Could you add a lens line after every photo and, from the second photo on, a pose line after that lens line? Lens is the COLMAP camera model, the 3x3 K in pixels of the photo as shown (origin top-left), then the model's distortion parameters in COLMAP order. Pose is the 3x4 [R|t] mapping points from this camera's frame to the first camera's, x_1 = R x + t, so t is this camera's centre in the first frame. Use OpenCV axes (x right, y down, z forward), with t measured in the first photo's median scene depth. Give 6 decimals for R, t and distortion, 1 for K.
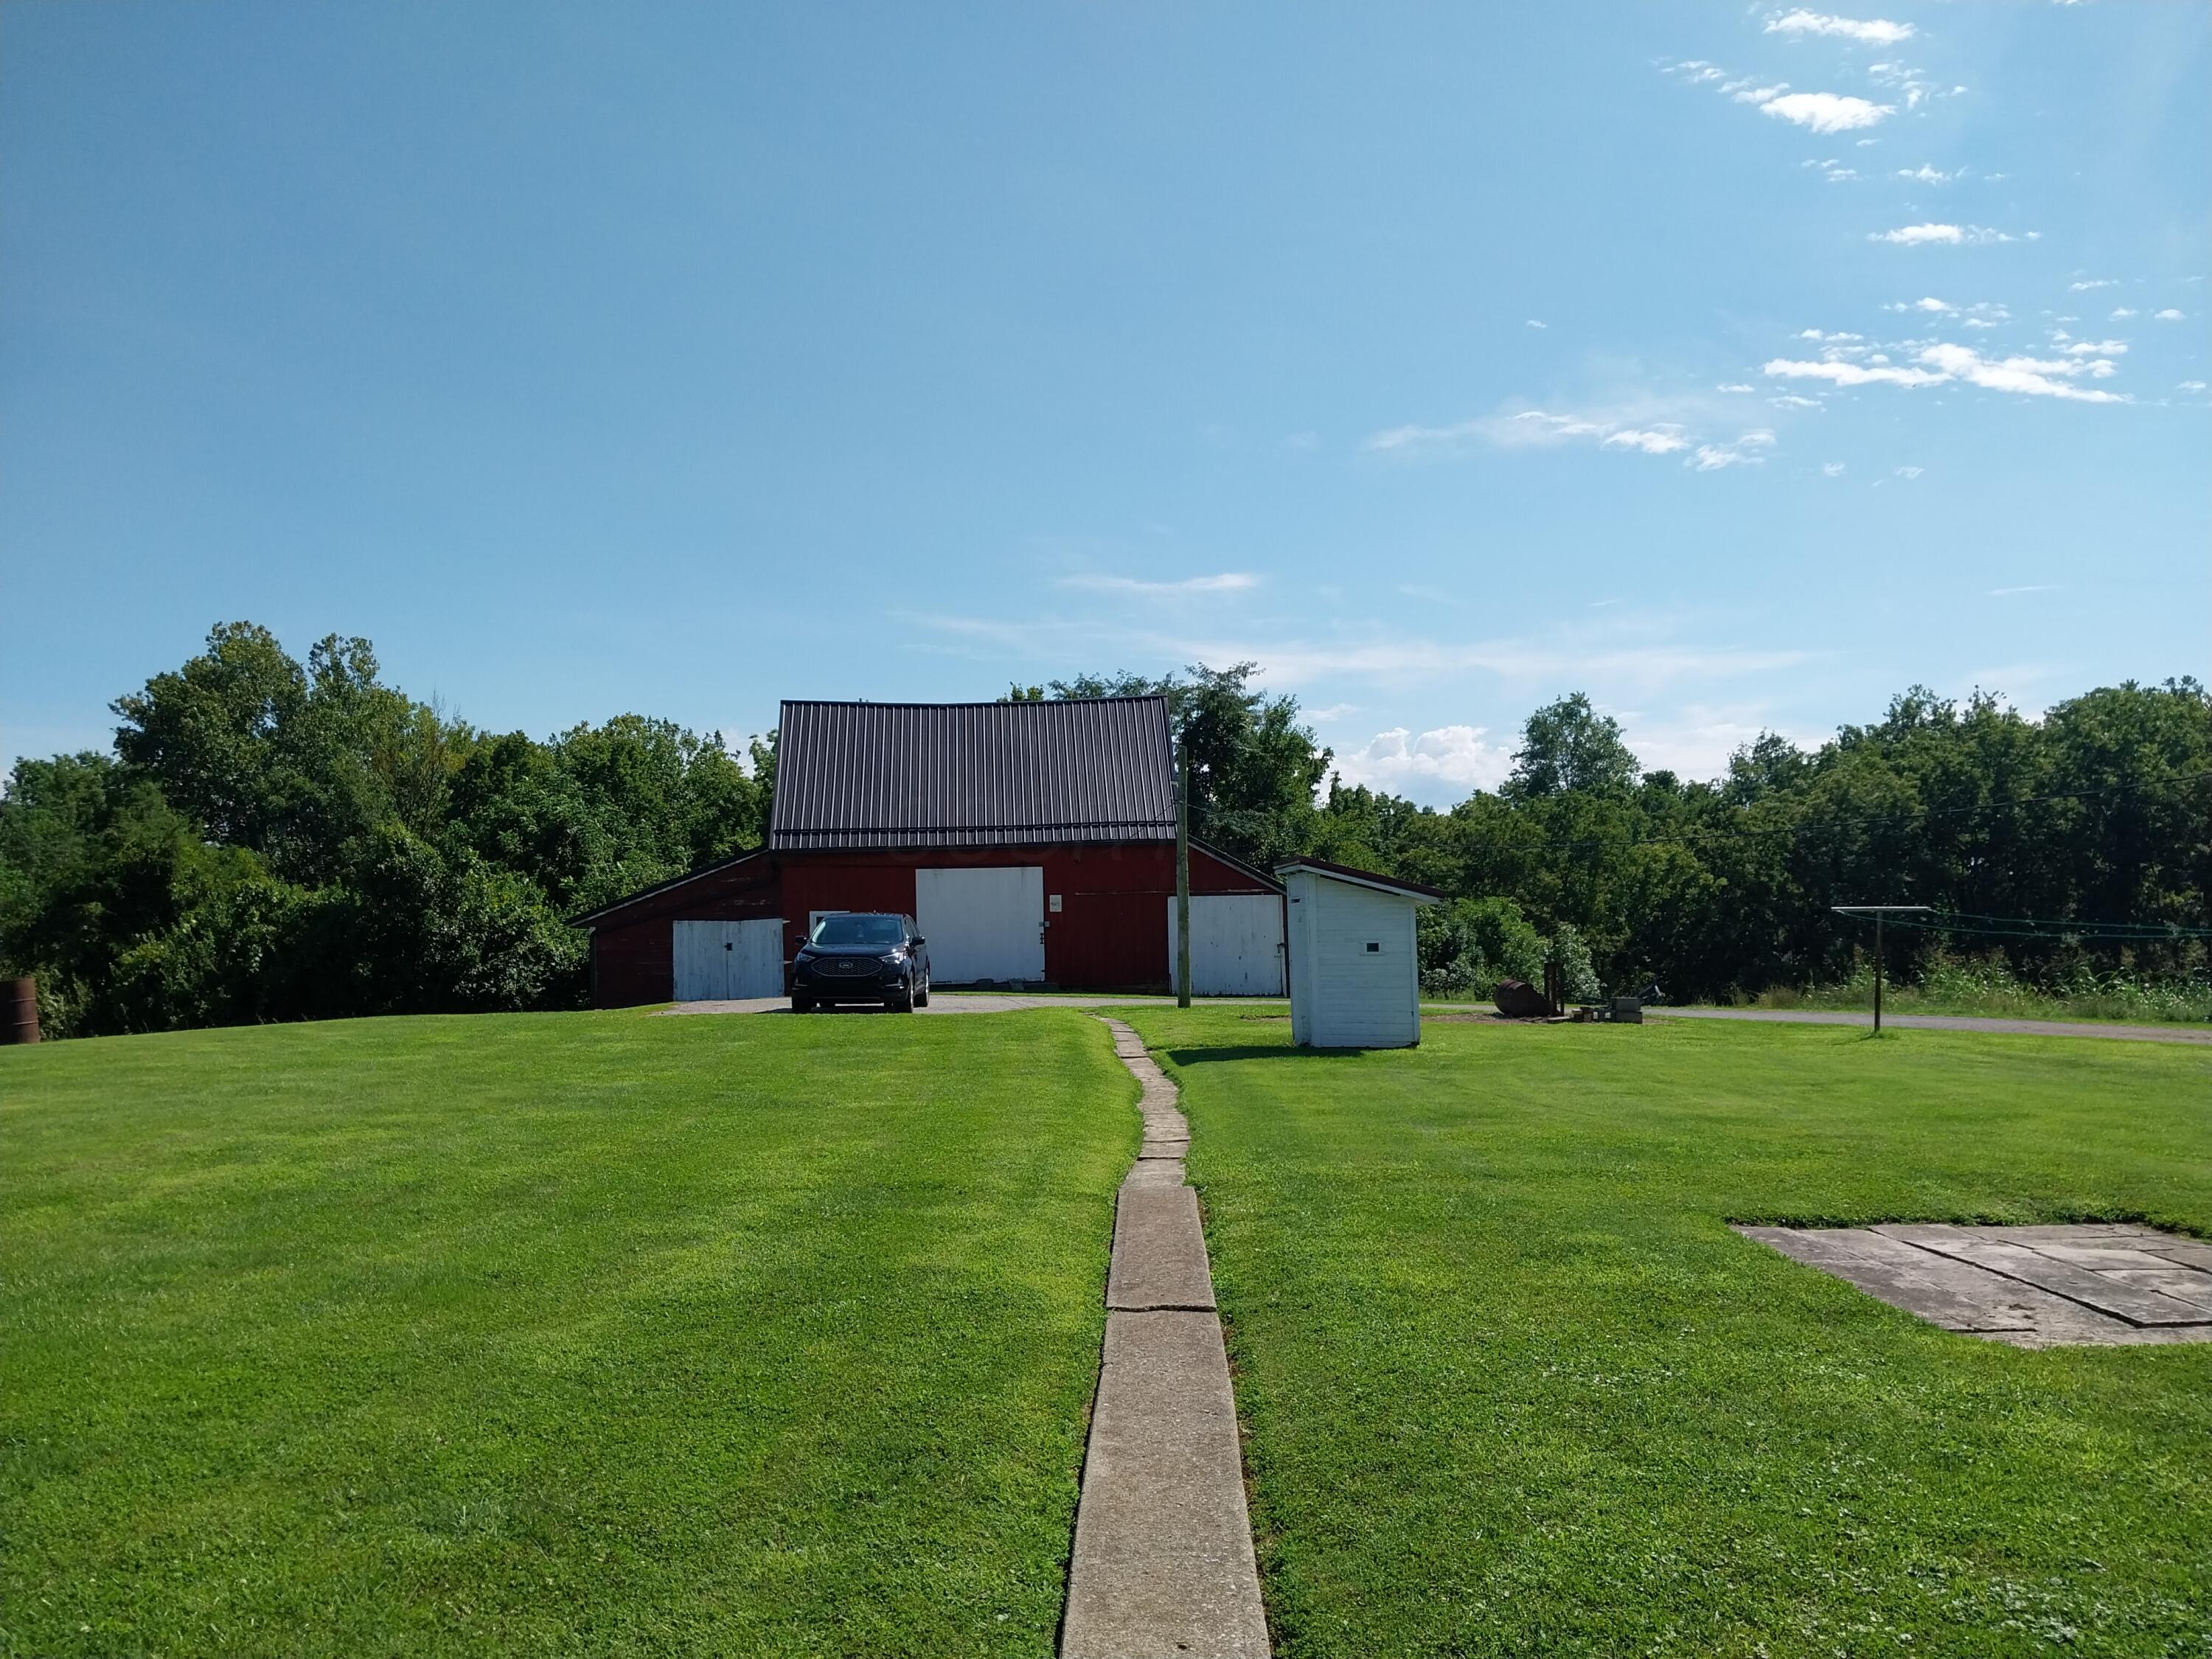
lens RADIAL K [[1856.2, 0, 1101.3], [0, 1856.2, 826.9], [0, 0, 1]] dist [0.009901, -0.019173]
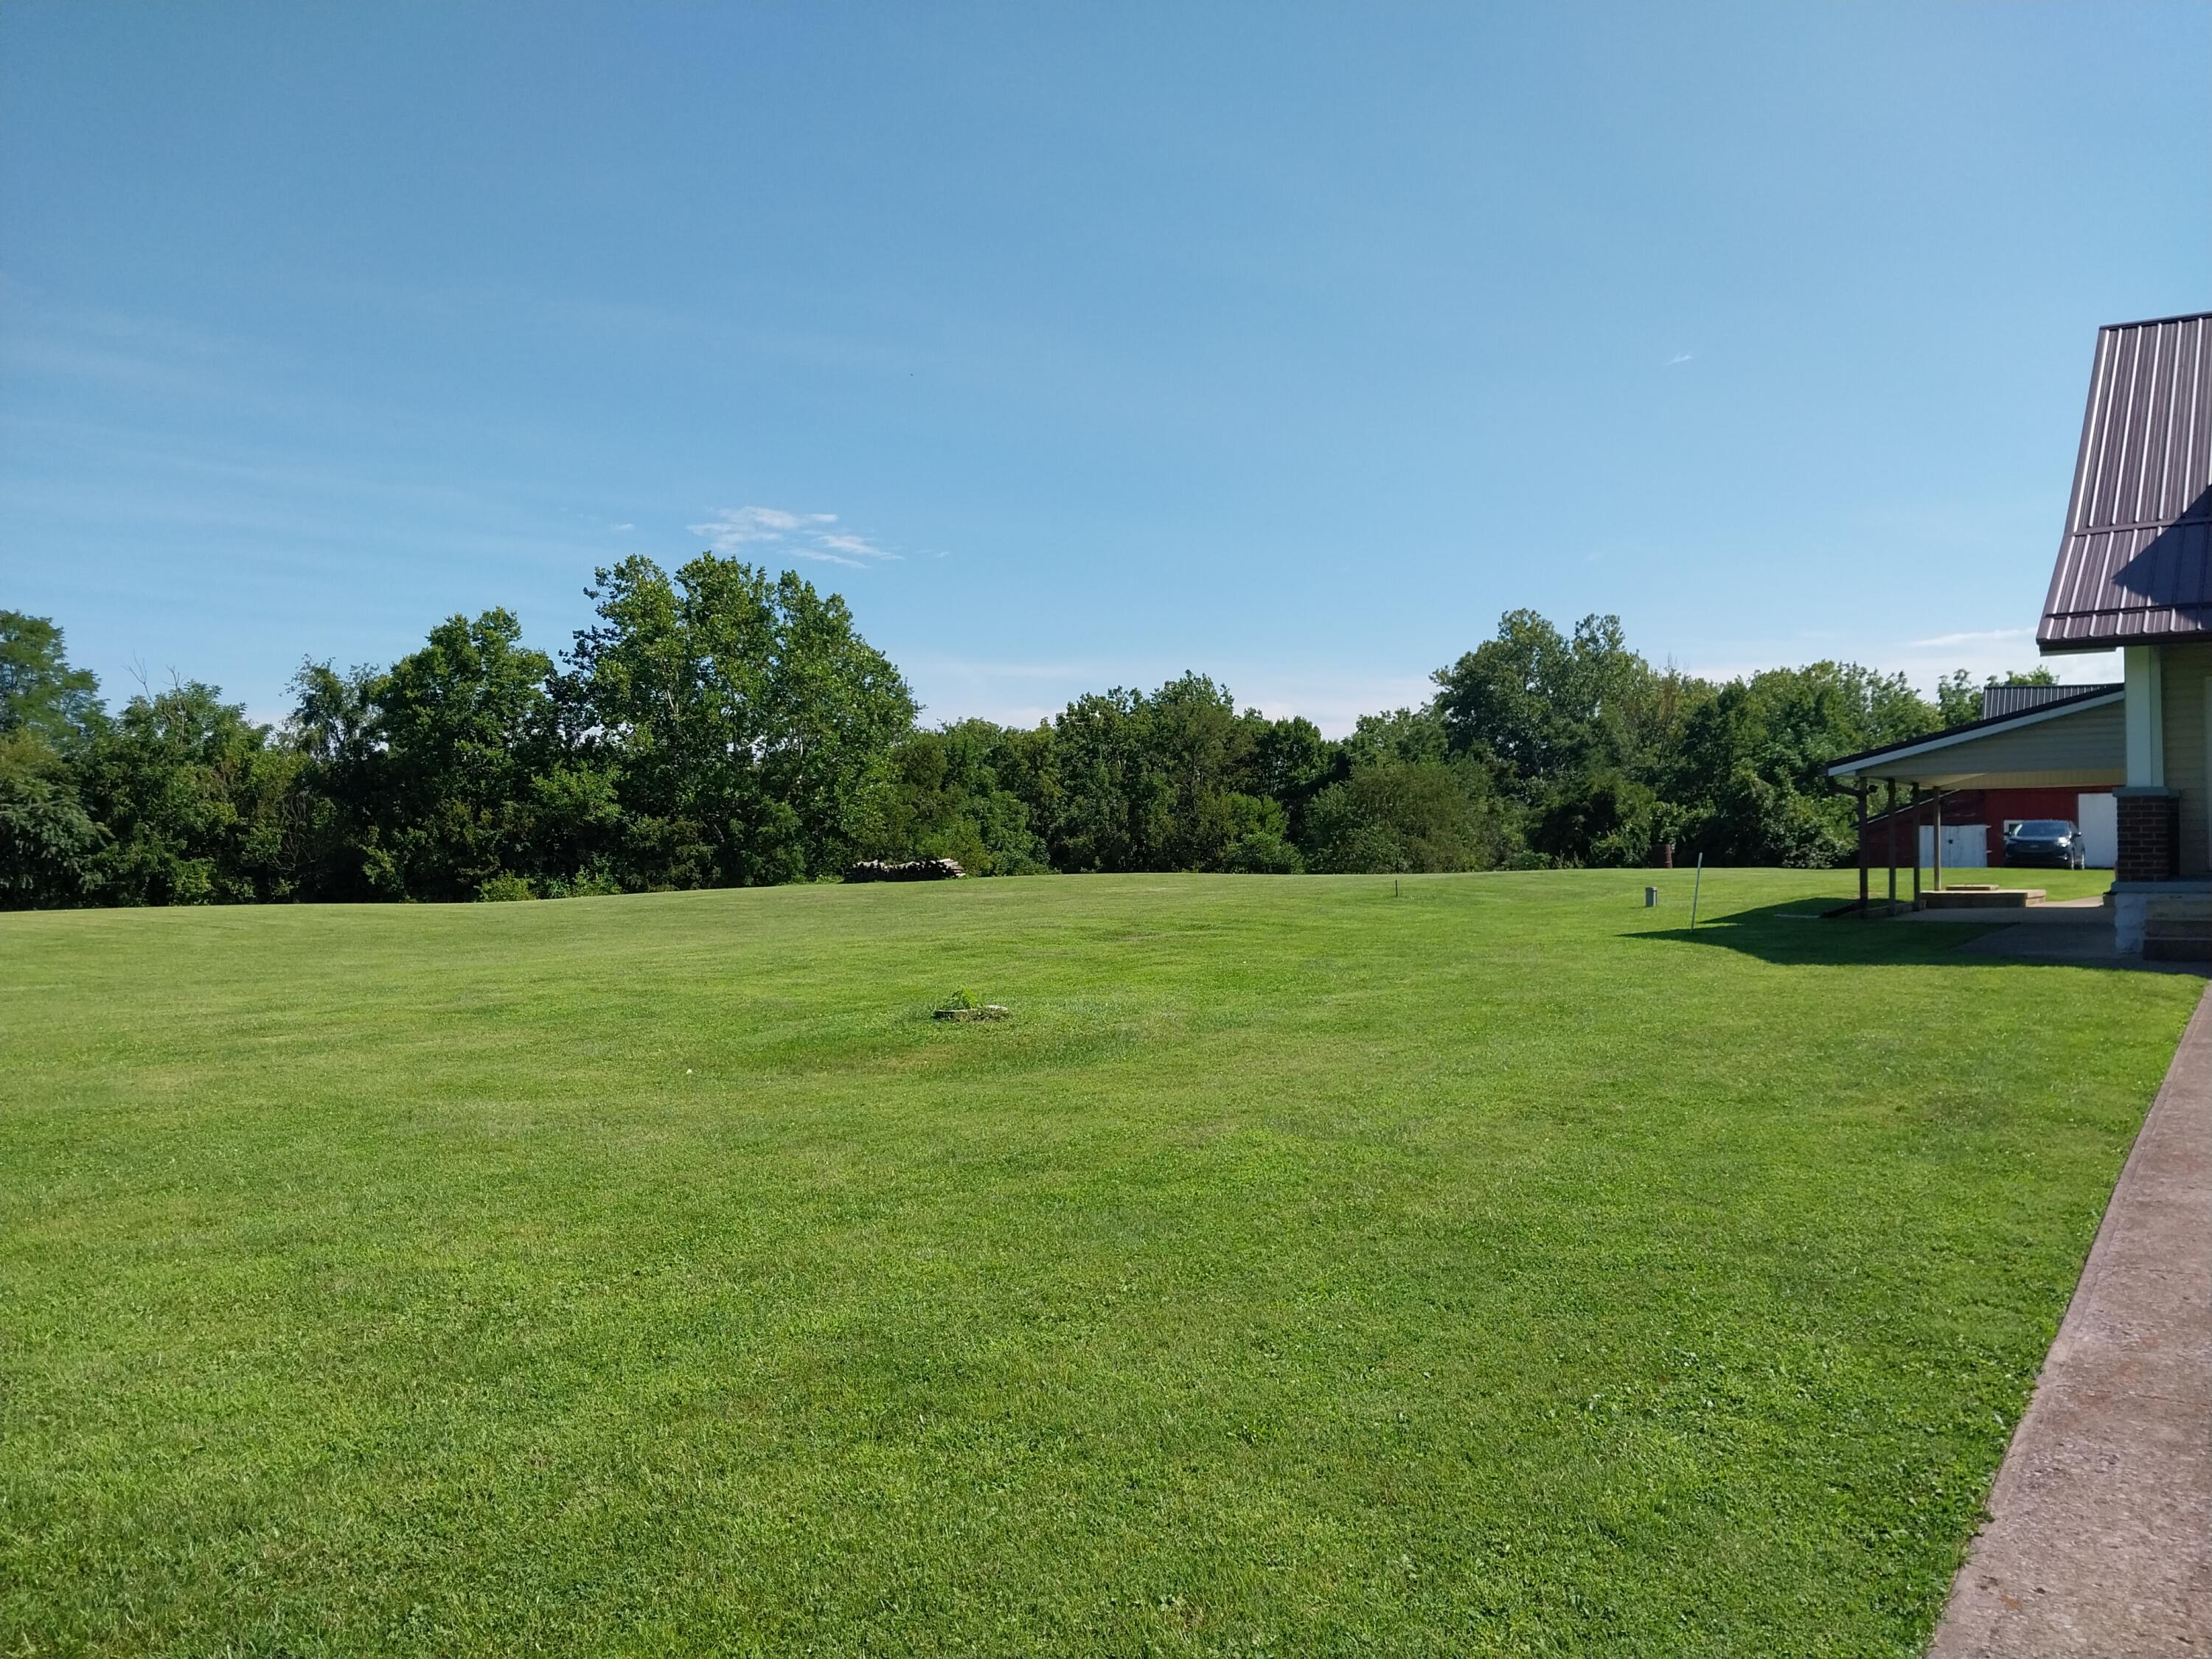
lens RADIAL K [[1744.9, 0, 1120.0], [0, 1744.9, 858.9], [0, 0, 1]] dist [0.058199, -0.094670]
pose [[0.821460, 0.014416, -0.570084, 0.029567], [0.022437, 0.998089, 0.057571, -0.009361], [0.569825, -0.060083, 0.819567, -0.245205]]
